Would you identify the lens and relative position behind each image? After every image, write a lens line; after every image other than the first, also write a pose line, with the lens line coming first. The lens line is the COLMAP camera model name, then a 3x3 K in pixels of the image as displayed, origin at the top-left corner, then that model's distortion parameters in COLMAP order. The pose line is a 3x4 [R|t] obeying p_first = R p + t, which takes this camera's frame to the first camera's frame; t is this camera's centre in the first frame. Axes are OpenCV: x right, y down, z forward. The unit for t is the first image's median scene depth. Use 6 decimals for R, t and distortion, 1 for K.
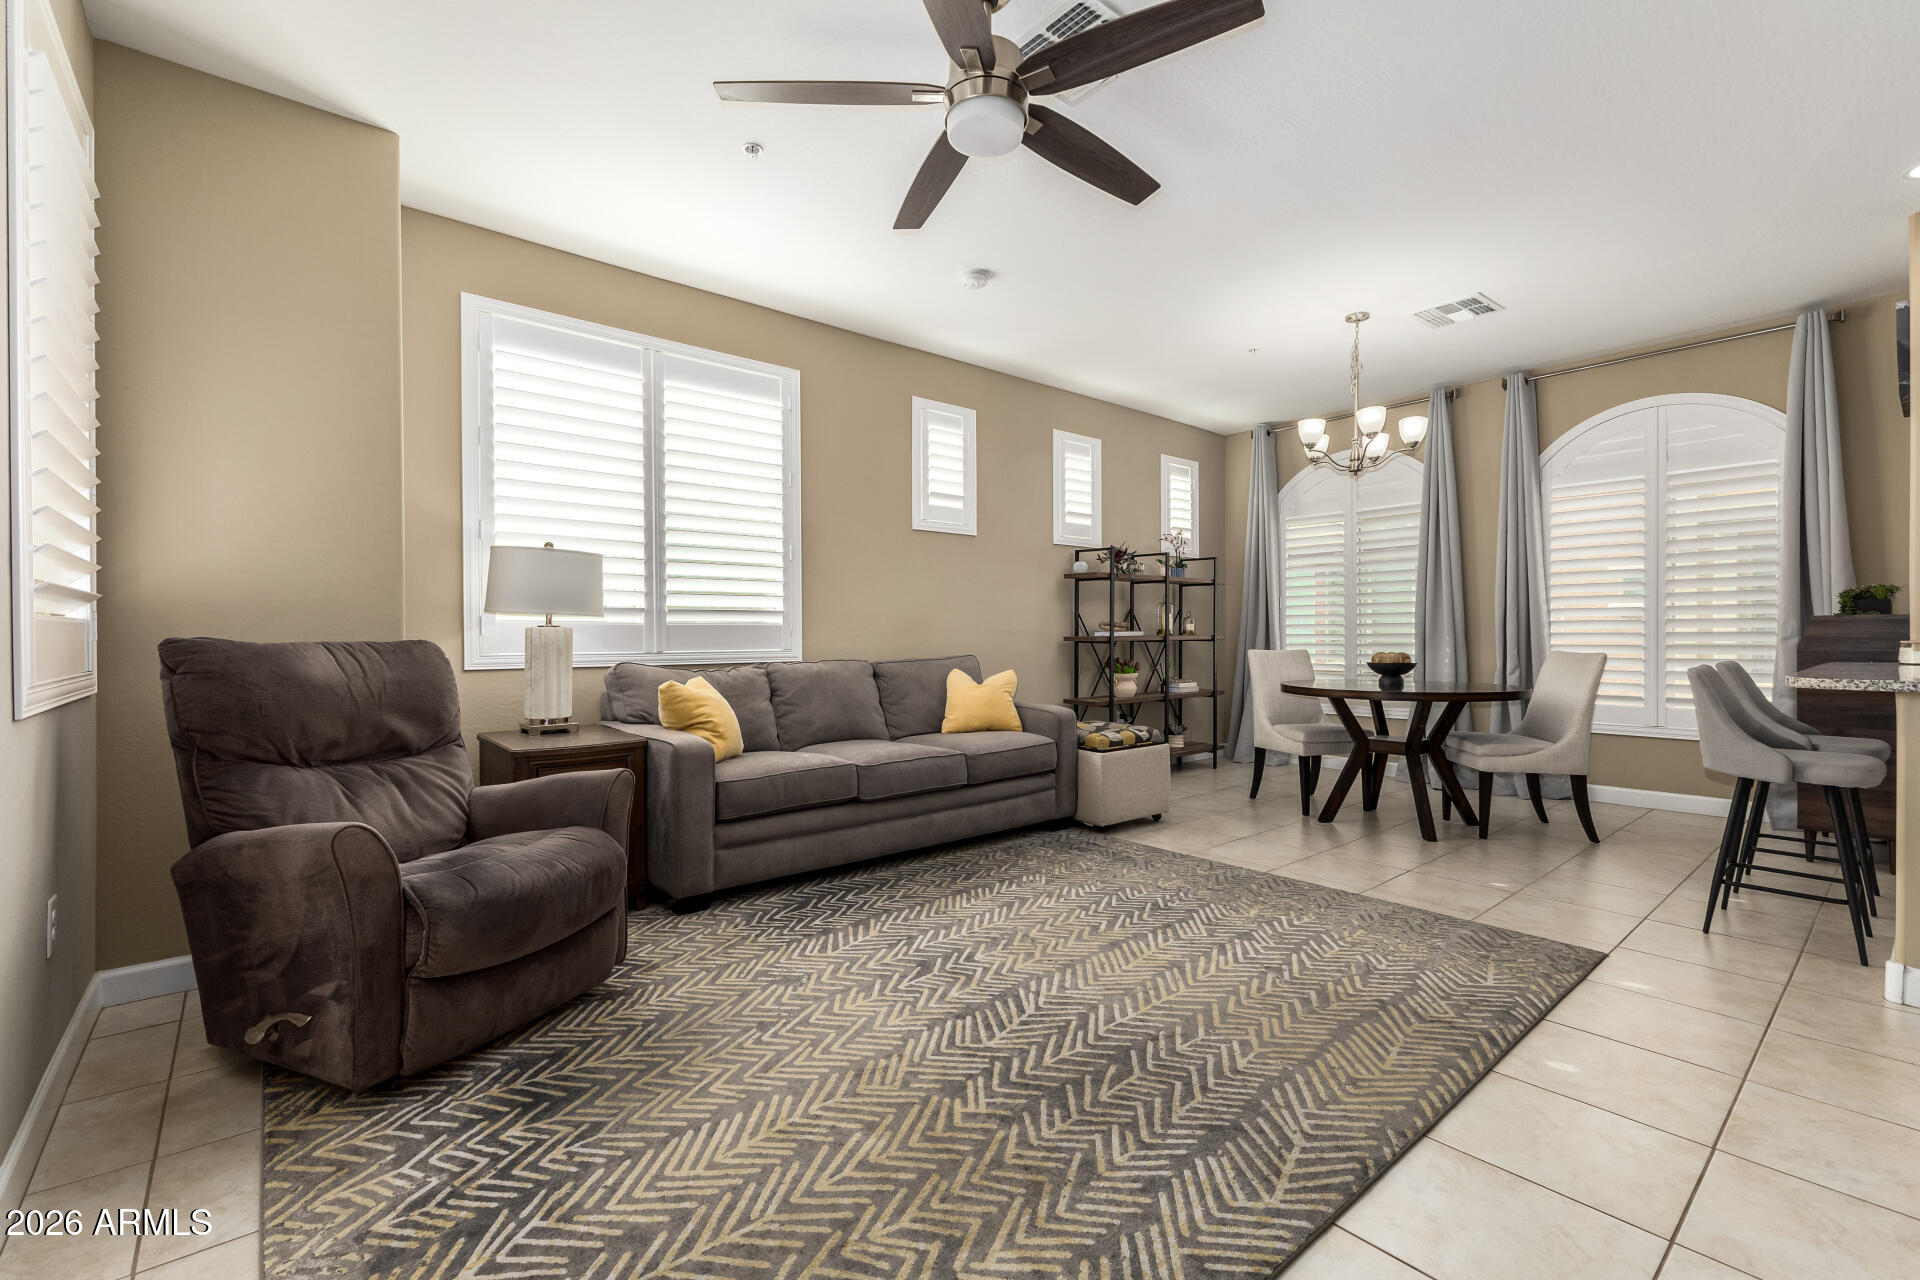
lens RADIAL K [[829.7, 0, 966.2], [0, 829.7, 642.4], [0, 0, 1]] dist [0.001171, 0.000080]
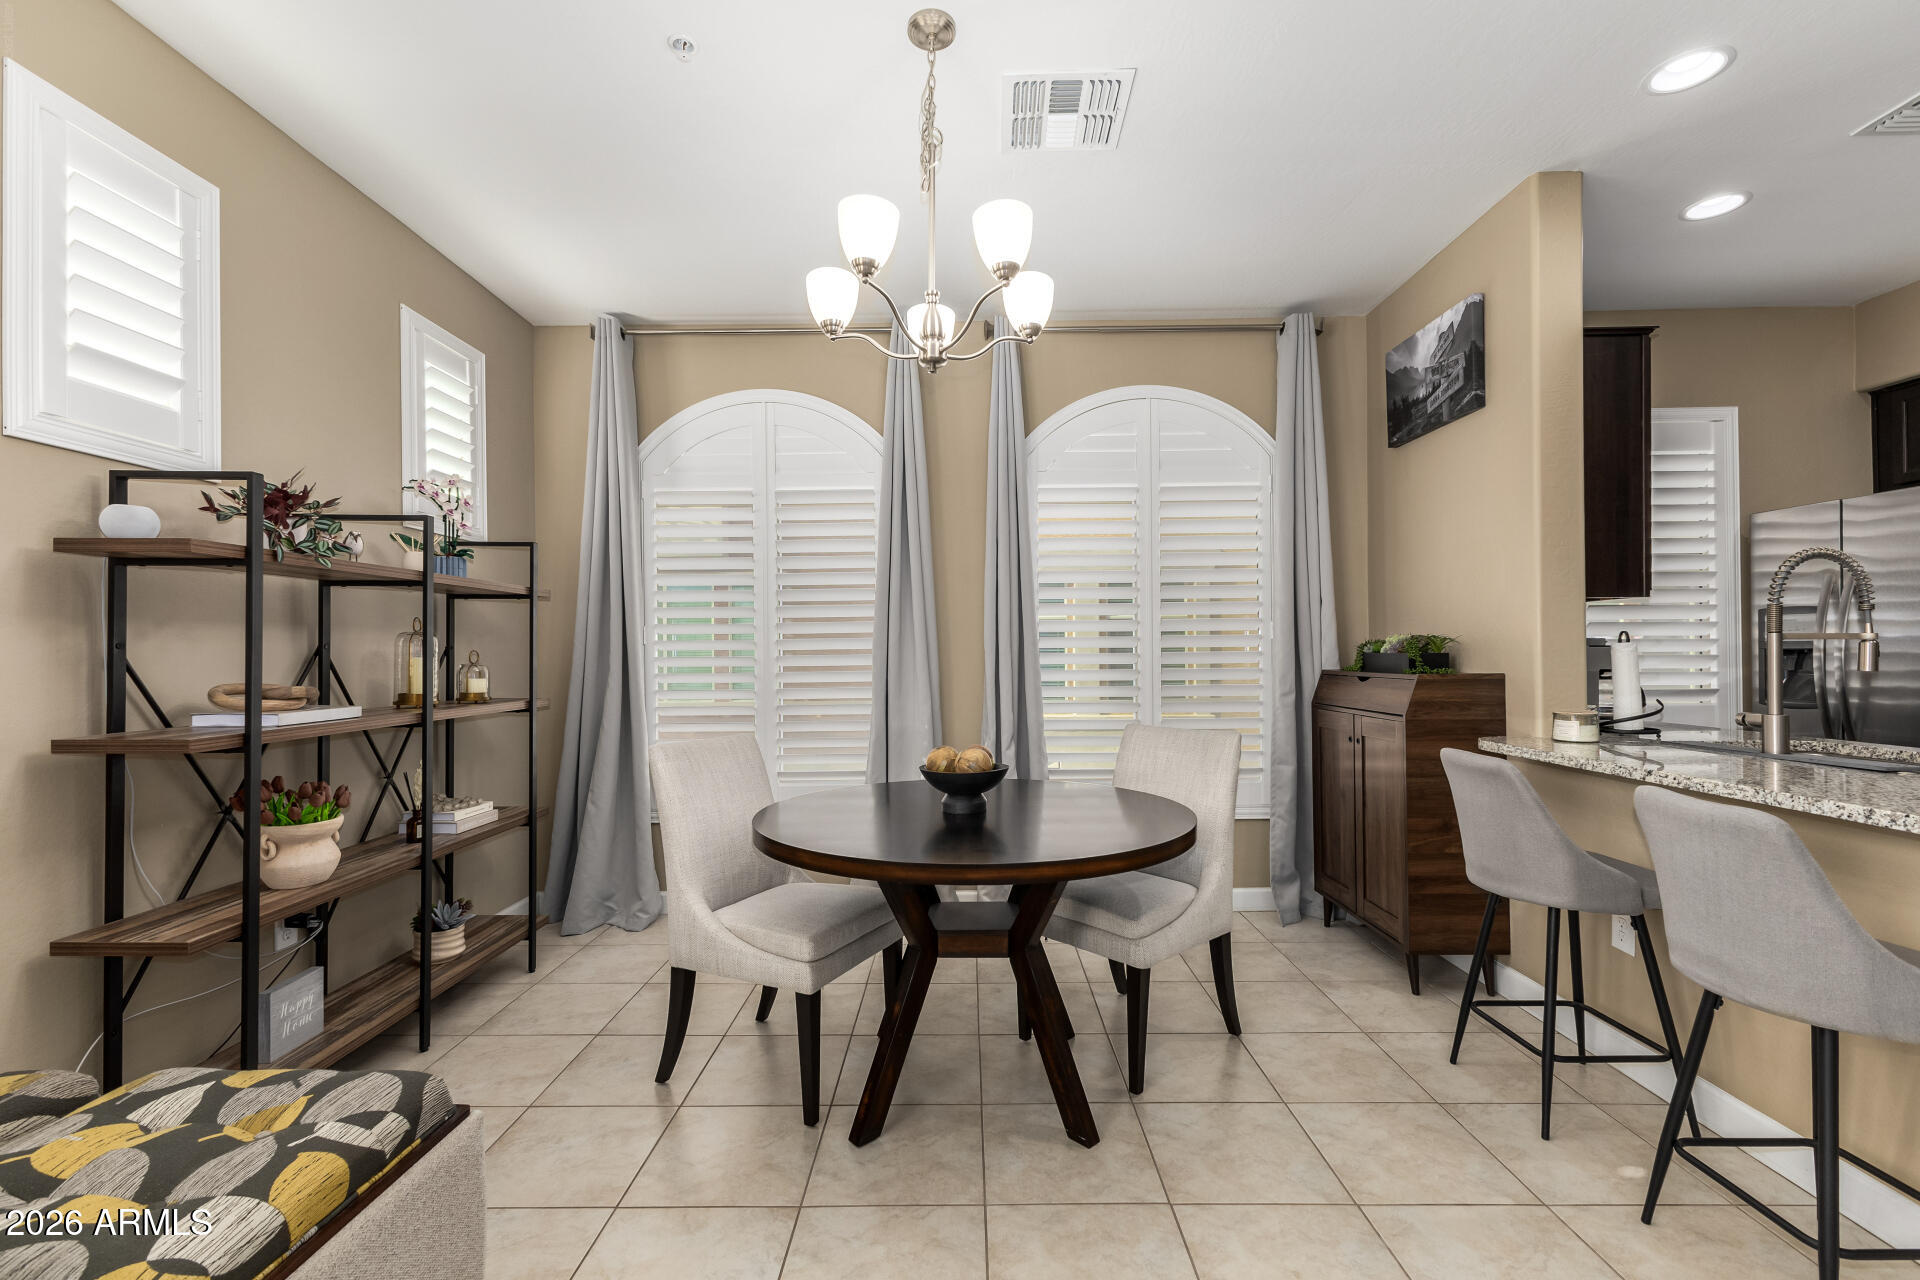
lens RADIAL K [[829.7, 0, 966.2], [0, 829.7, 642.4], [0, 0, 1]] dist [0.001171, 0.000080]
pose [[0.651124, 0.008408, 0.758925, 0.102668], [0.012627, 0.999680, -0.021909, -0.031396], [-0.758866, 0.023849, 0.650810, 0.529437]]
